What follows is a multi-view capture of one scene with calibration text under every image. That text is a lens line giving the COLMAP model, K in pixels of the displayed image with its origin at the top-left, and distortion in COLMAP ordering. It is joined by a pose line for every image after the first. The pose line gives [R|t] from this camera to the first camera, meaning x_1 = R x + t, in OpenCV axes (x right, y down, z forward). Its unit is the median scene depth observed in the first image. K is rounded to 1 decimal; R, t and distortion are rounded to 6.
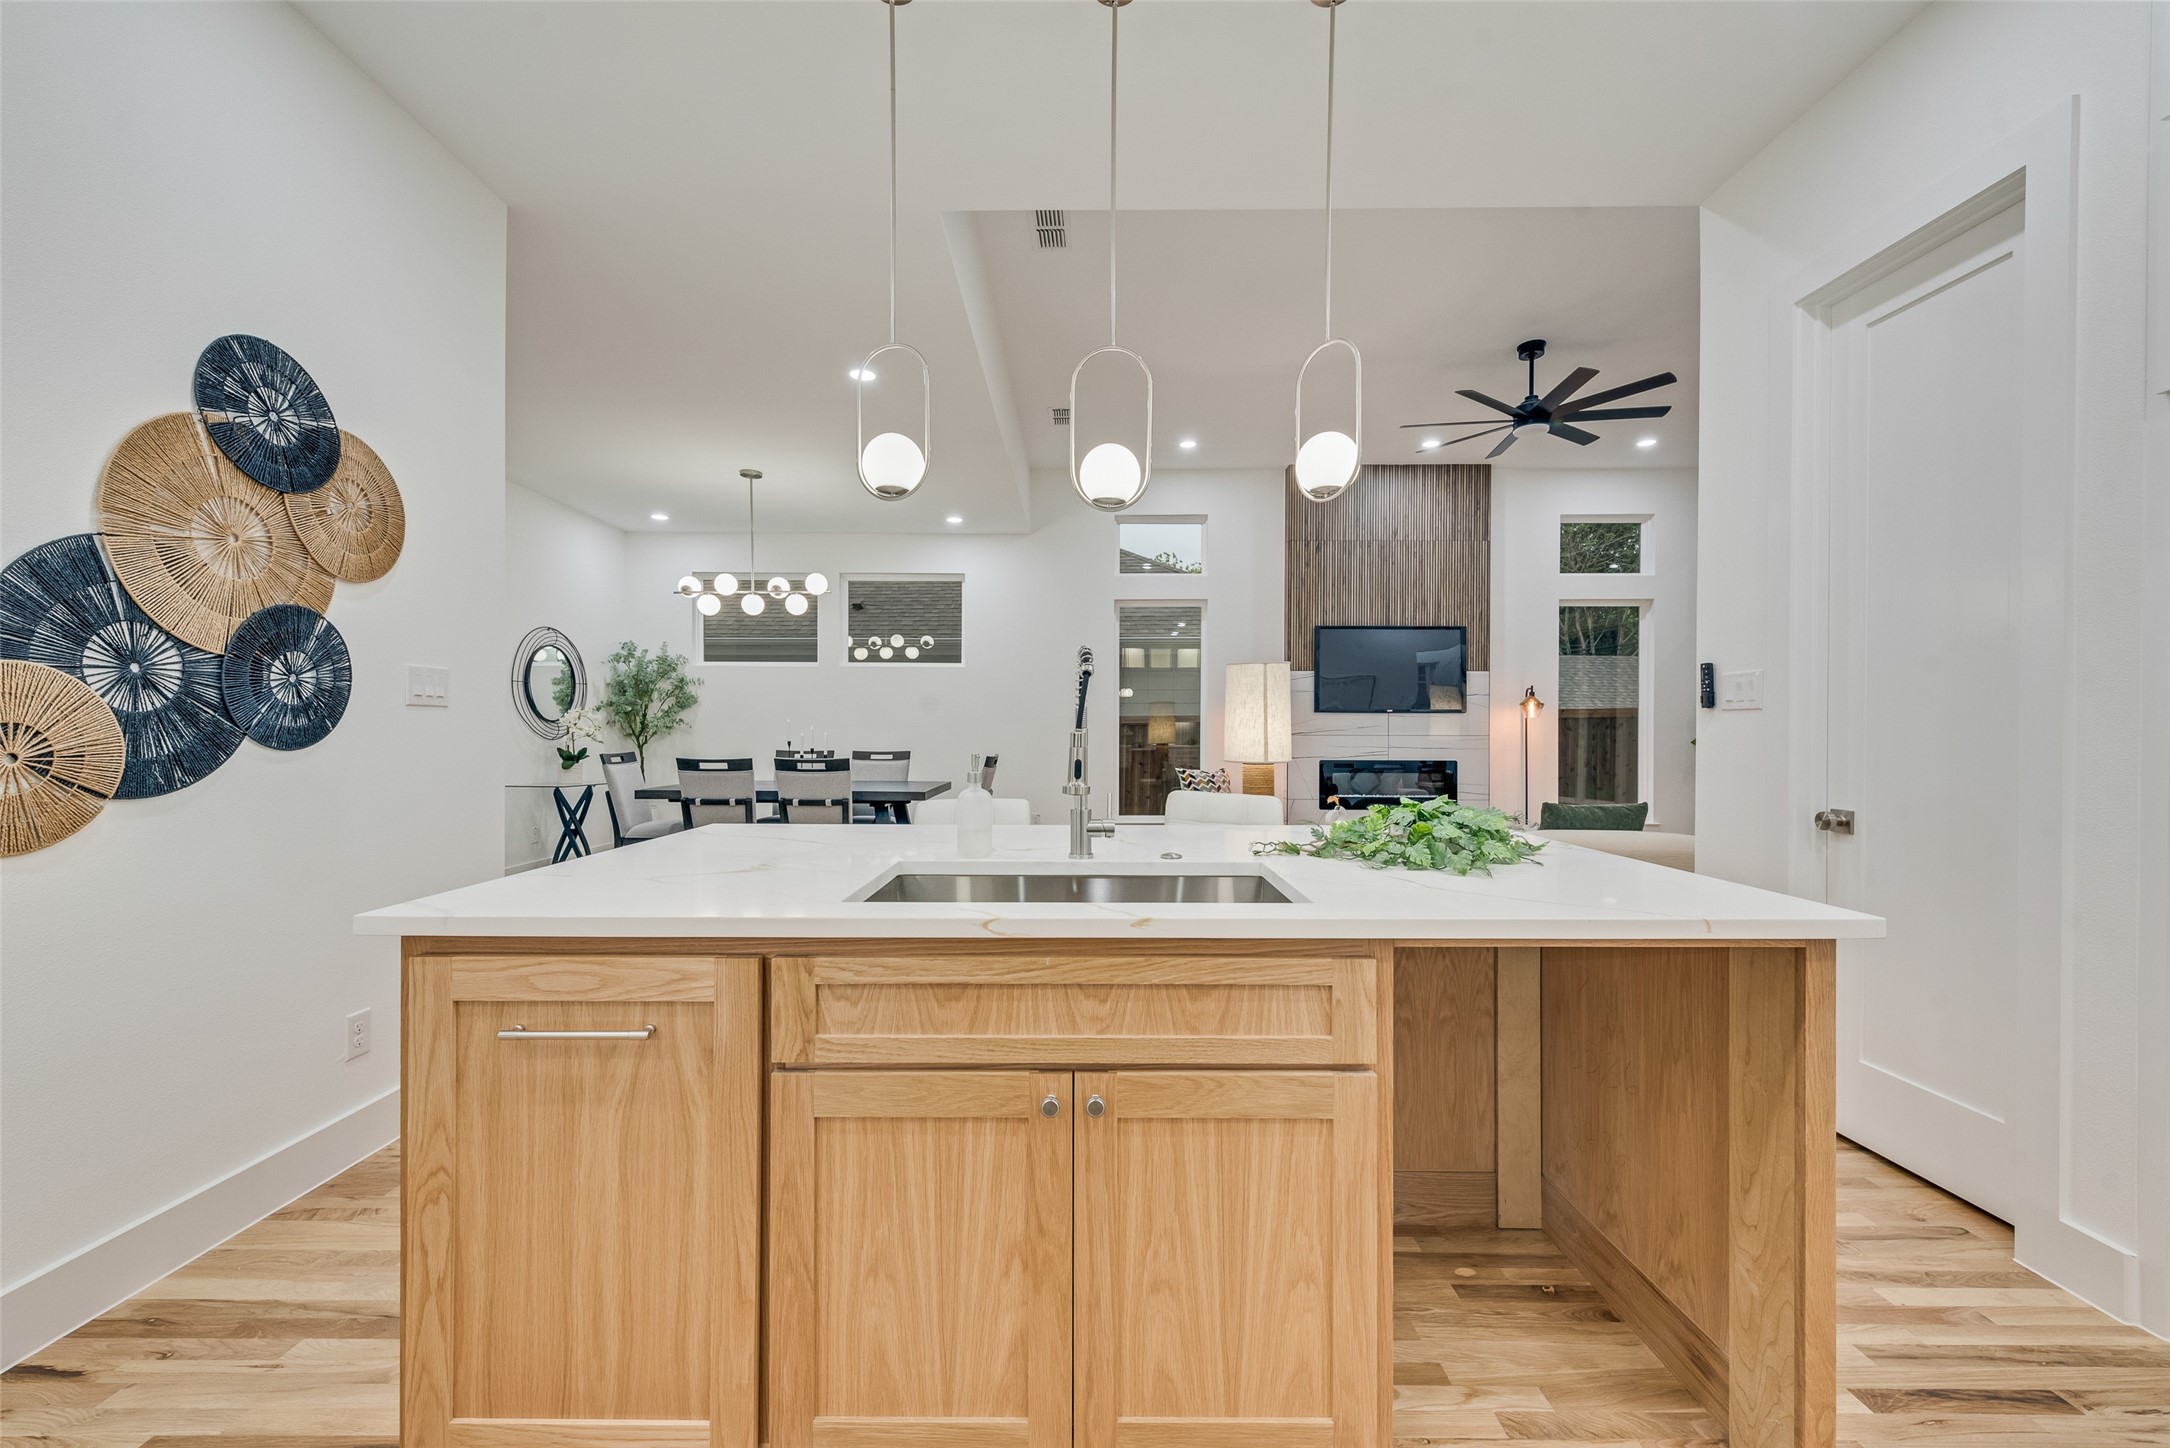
lens RADIAL K [[865.4, 0, 1077.5], [0, 865.4, 726.4], [0, 0, 1]] dist [0.010593, -0.001712]
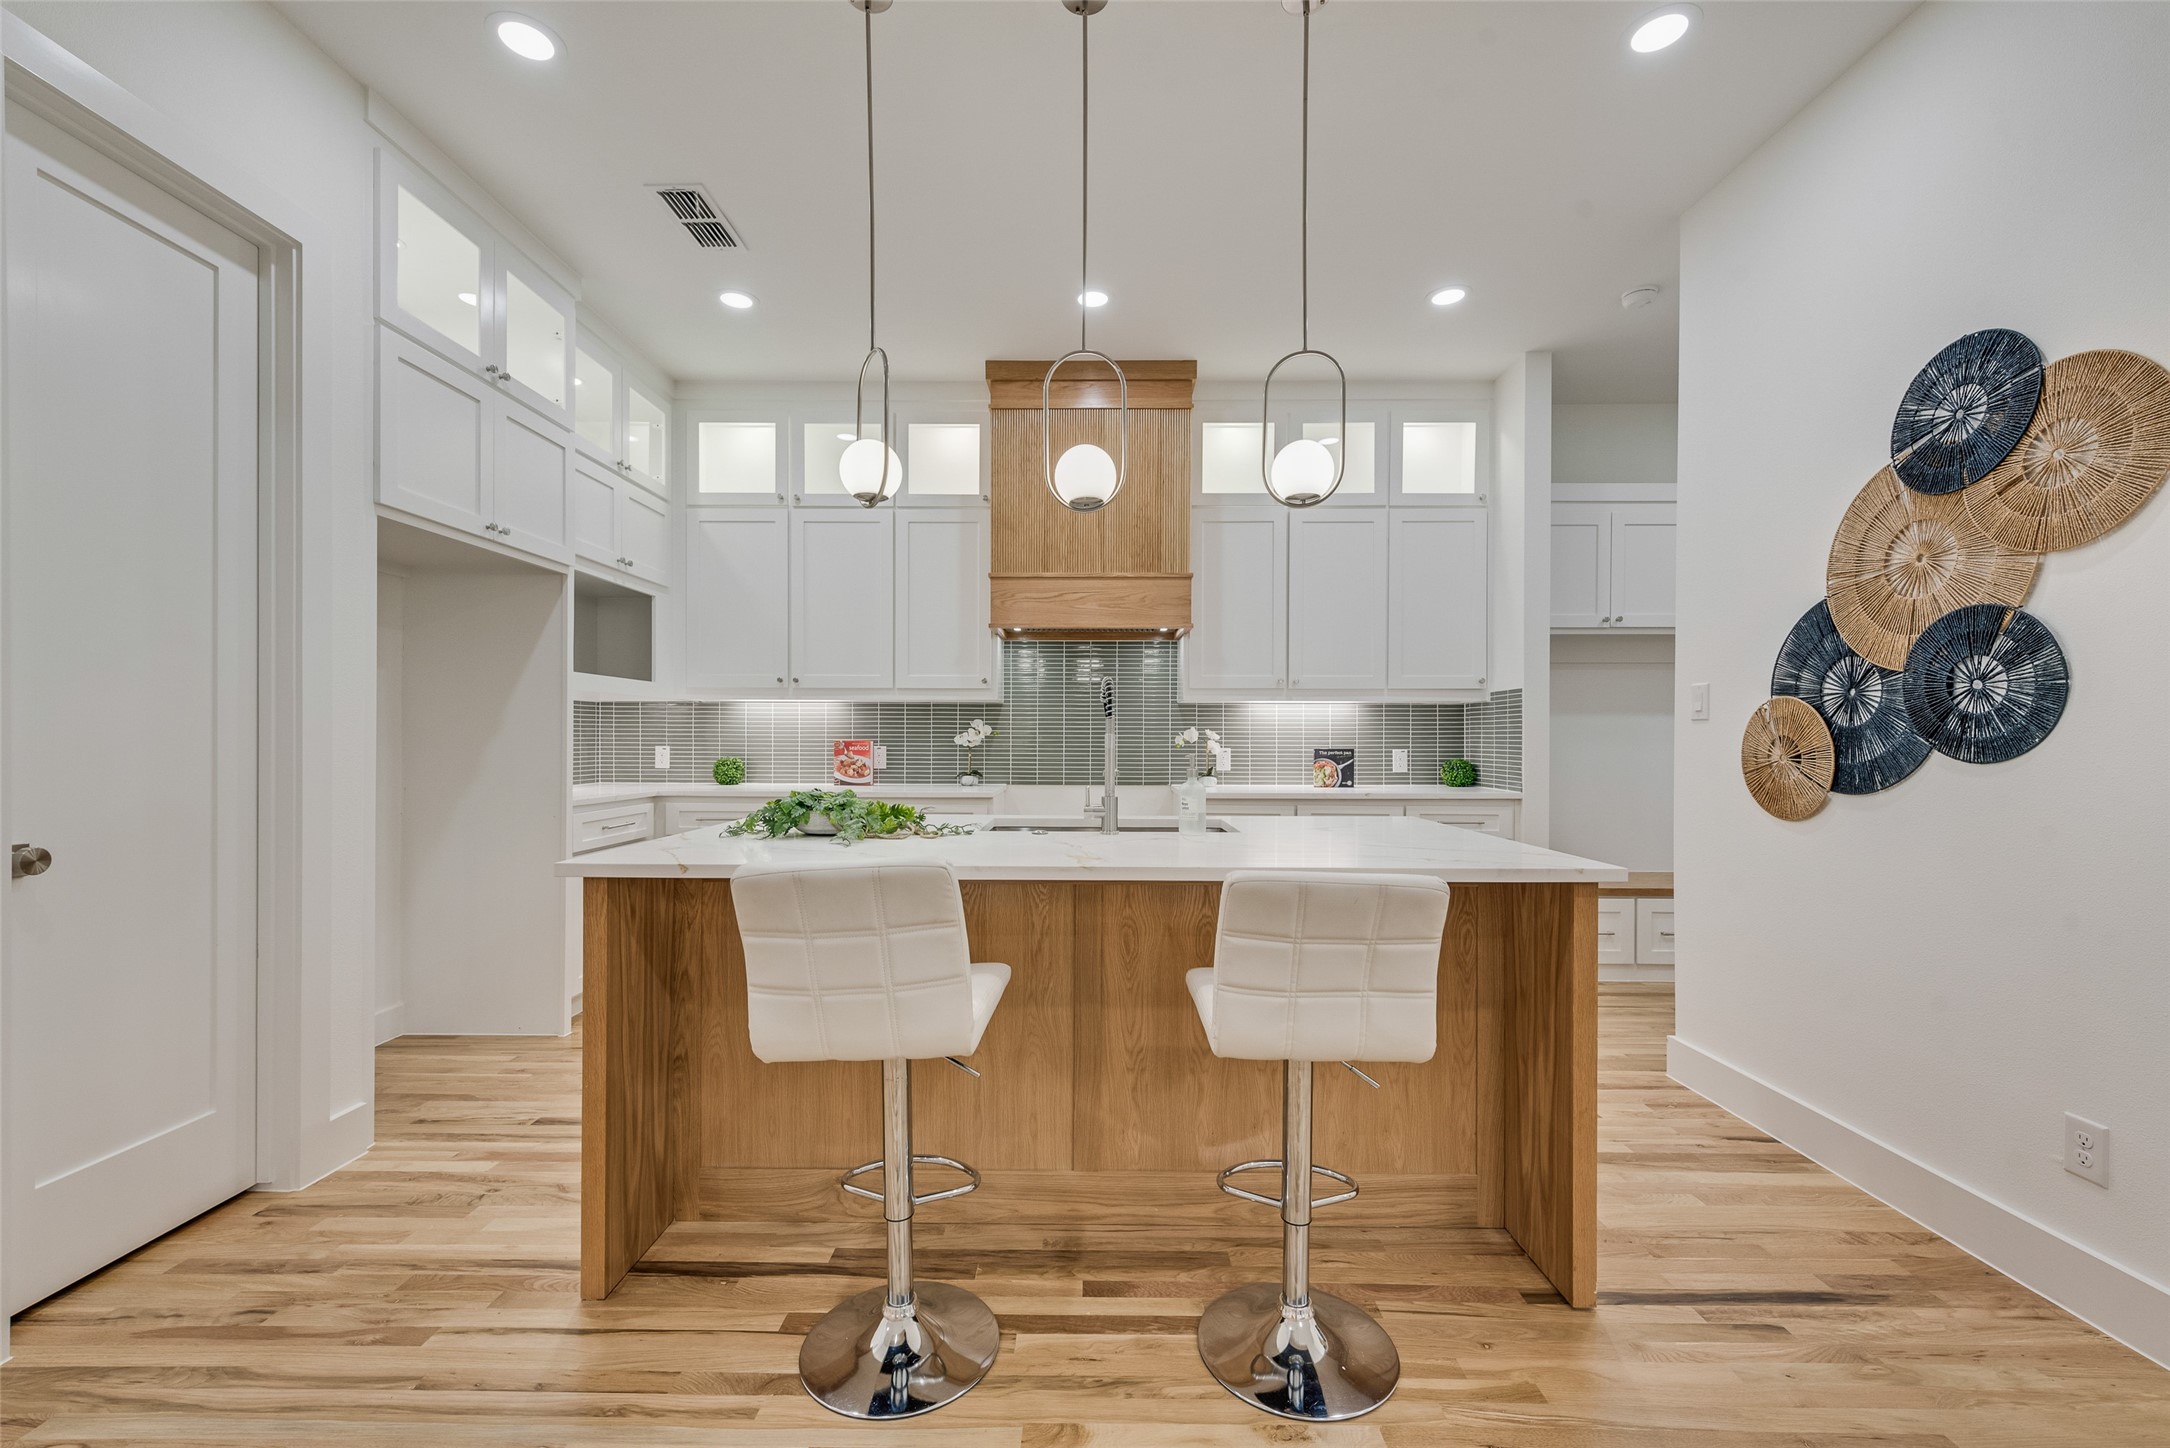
lens RADIAL K [[883.5, 0, 1103.6], [0, 883.5, 736.2], [0, 0, 1]] dist [0.011665, -0.003402]
pose [[-0.999663, -0.006483, -0.025122, 0.042489], [-0.006365, 0.999968, -0.004755, 0.009933], [0.025152, -0.004593, -0.999673, 1.991406]]
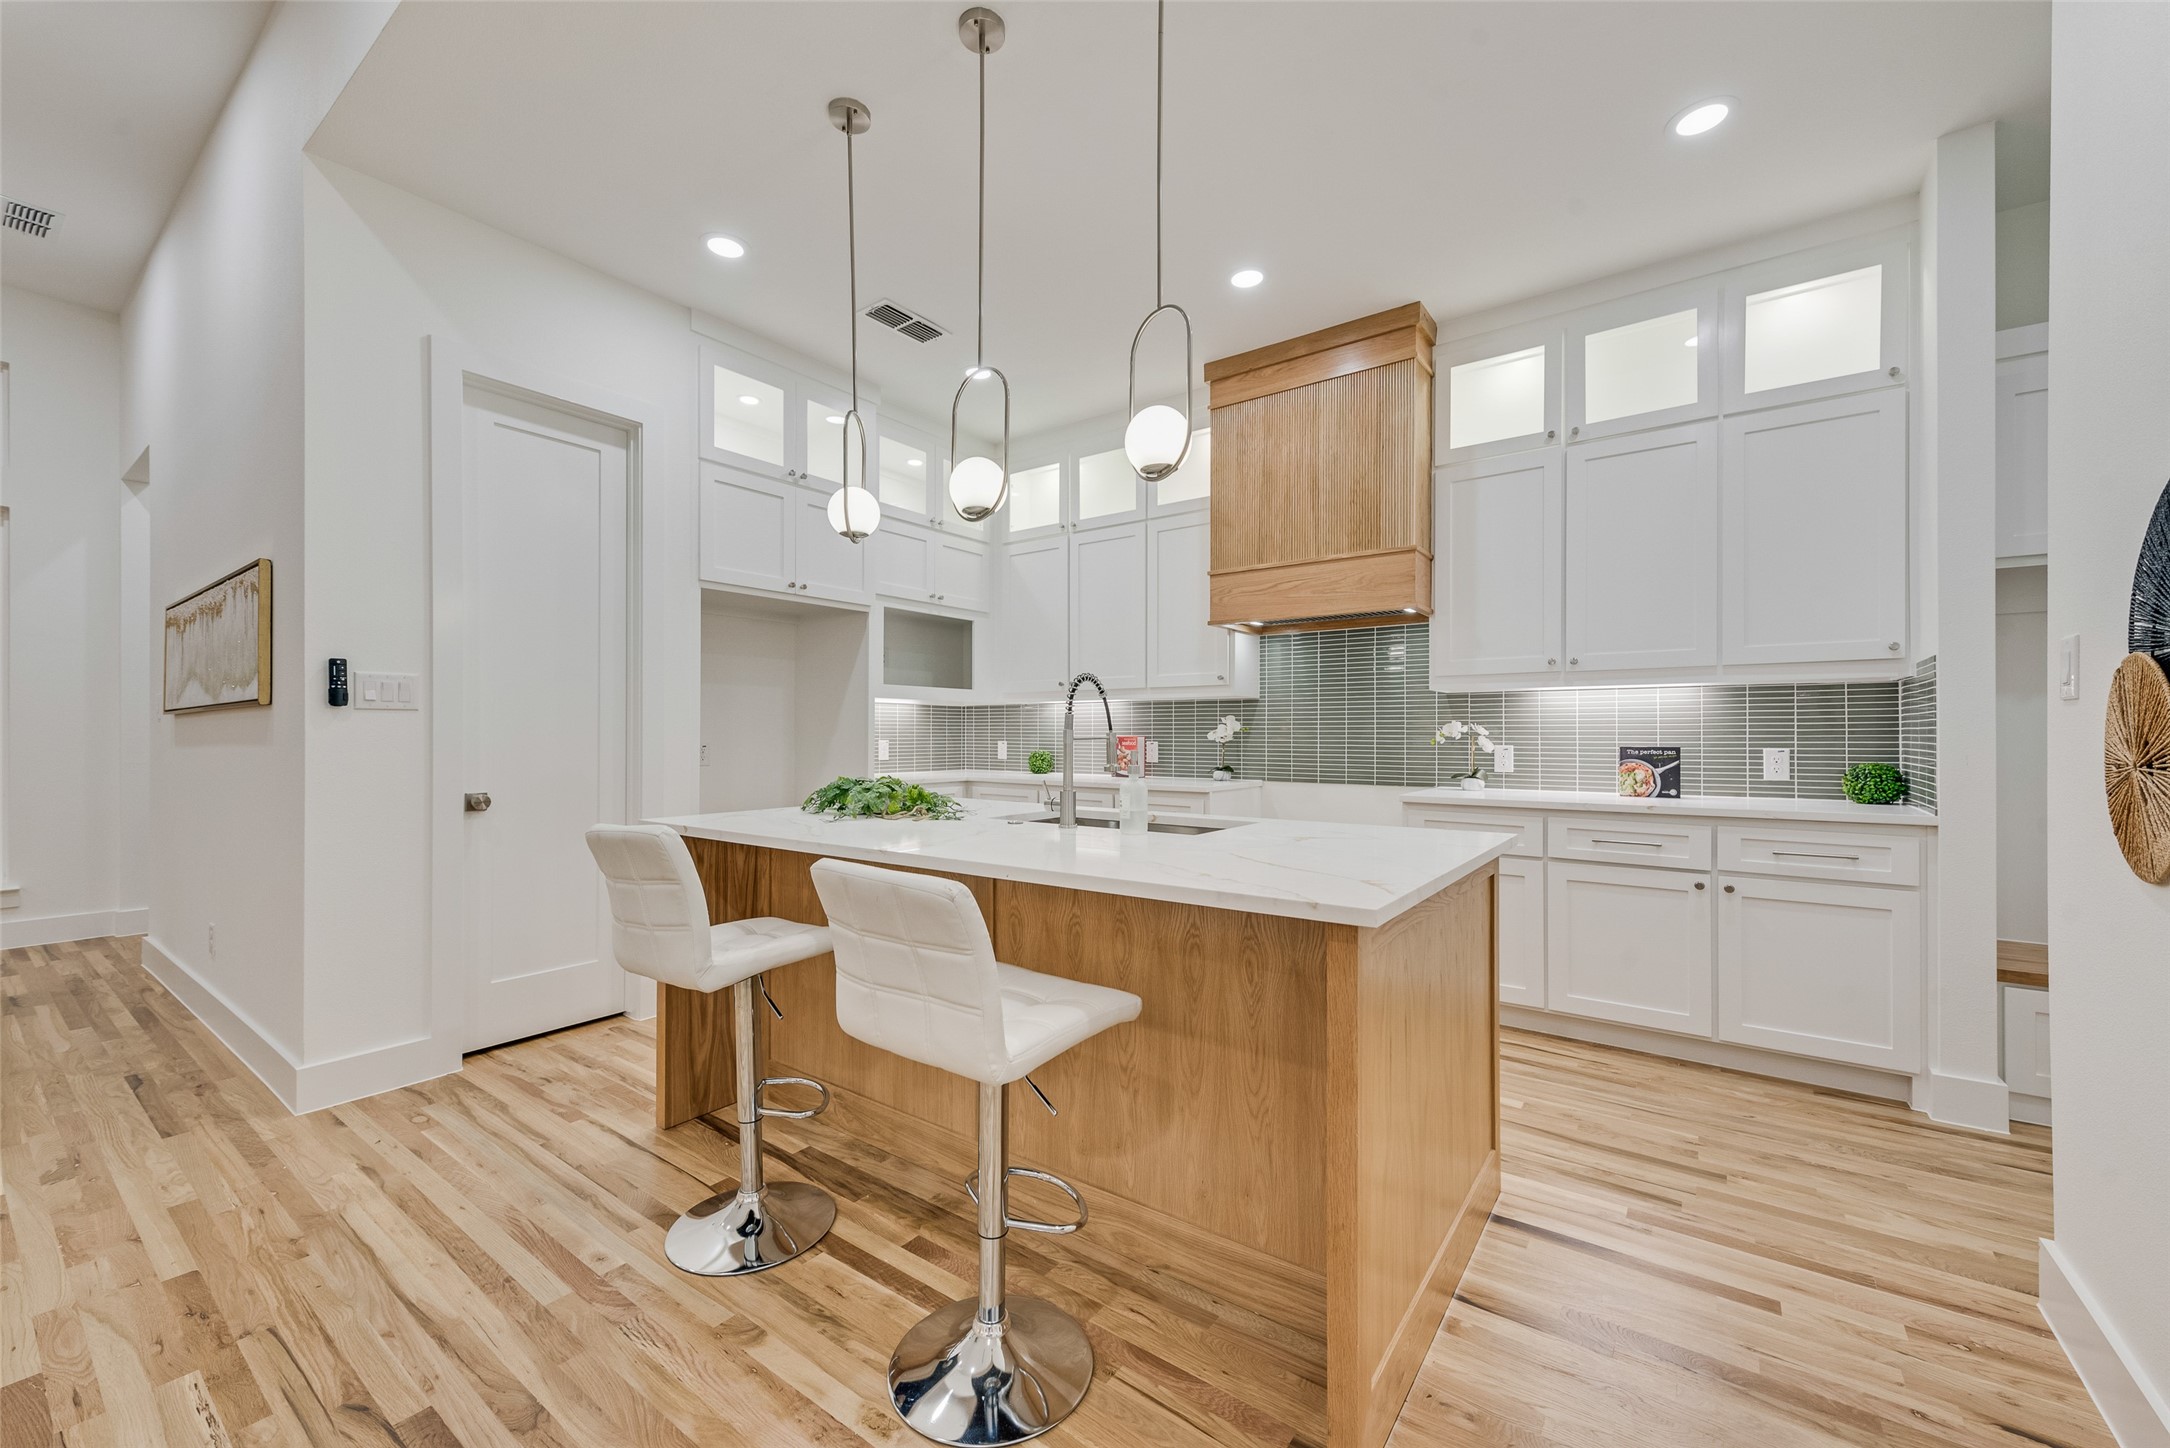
lens RADIAL K [[865.4, 0, 1097.3], [0, 865.4, 726.8], [0, 0, 1]] dist [0.010593, -0.001712]
pose [[-0.822442, 0.001117, 0.568848, -0.667107], [-0.004442, 0.999955, -0.008387, 0.007596], [-0.568832, -0.009425, -0.822400, 1.765416]]
